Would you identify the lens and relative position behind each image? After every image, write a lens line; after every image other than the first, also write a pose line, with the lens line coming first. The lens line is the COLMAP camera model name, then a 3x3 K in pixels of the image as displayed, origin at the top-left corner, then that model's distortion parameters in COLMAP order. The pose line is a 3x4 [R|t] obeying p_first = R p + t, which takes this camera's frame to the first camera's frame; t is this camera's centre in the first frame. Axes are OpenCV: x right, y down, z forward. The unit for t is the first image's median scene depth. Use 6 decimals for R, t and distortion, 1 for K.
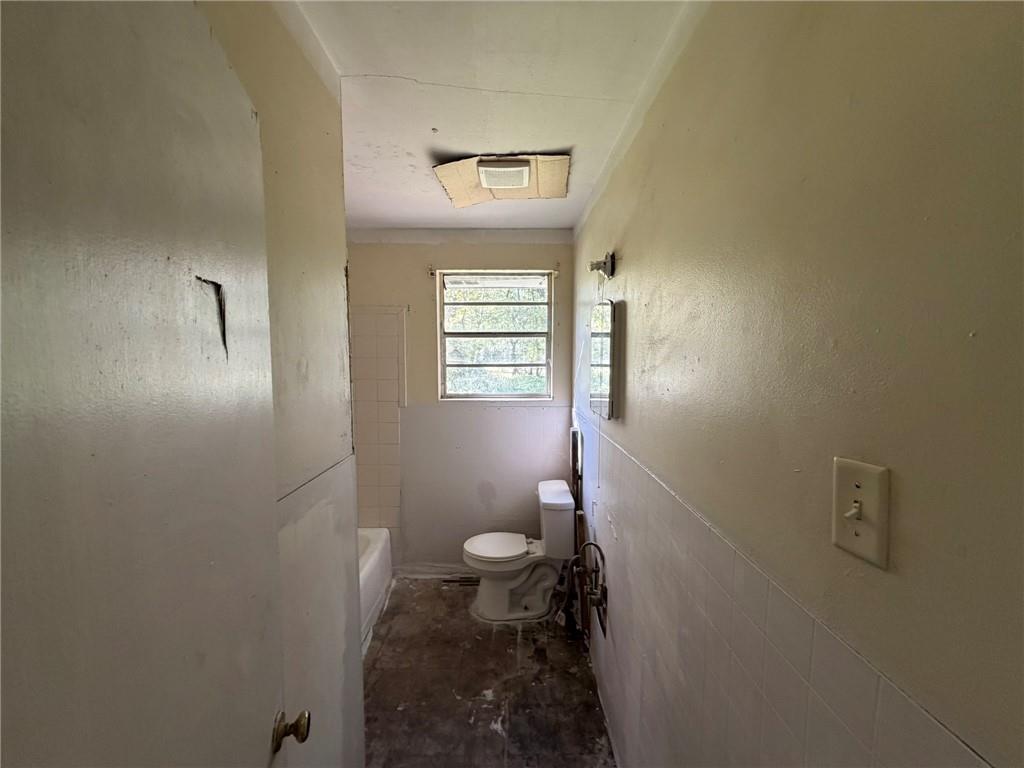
lens RADIAL K [[405.3, 0, 512.0], [0, 405.3, 384.0], [0, 0, 1]] dist [-0.000199, -0.000026]
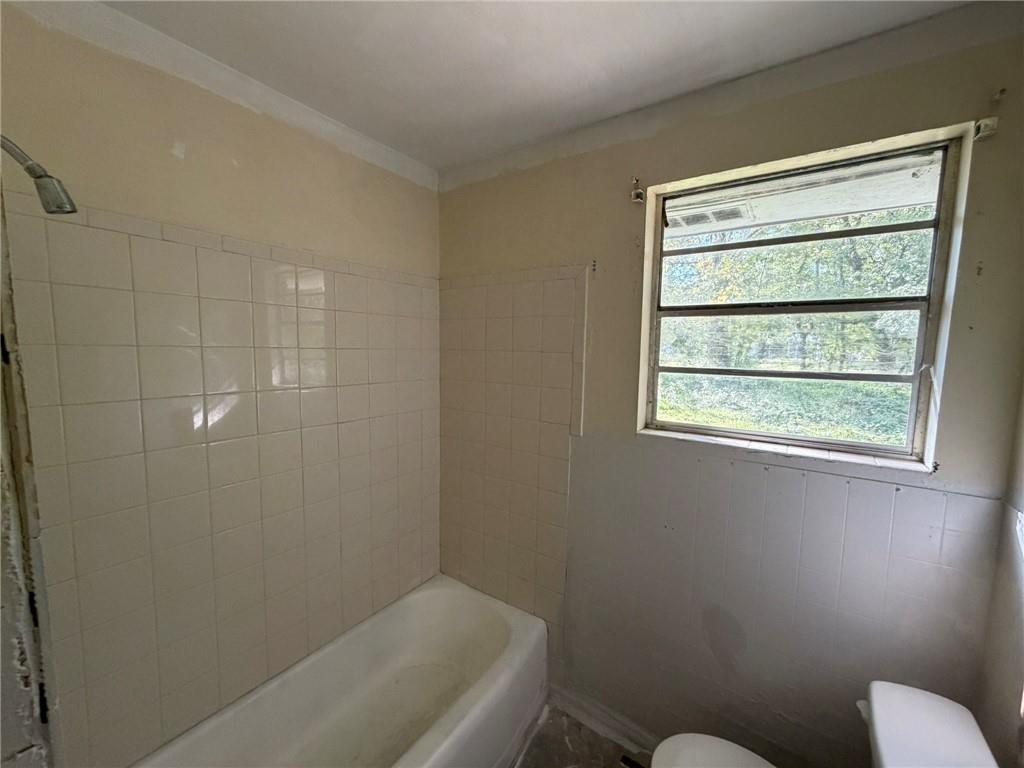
lens RADIAL K [[405.3, 0, 512.0], [0, 405.3, 384.0], [0, 0, 1]] dist [-0.000199, -0.000026]
pose [[0.816596, 0.069466, -0.573015, -0.011176], [-0.057757, 0.997583, 0.038628, -0.035305], [0.574313, 0.001552, 0.818634, 0.448509]]
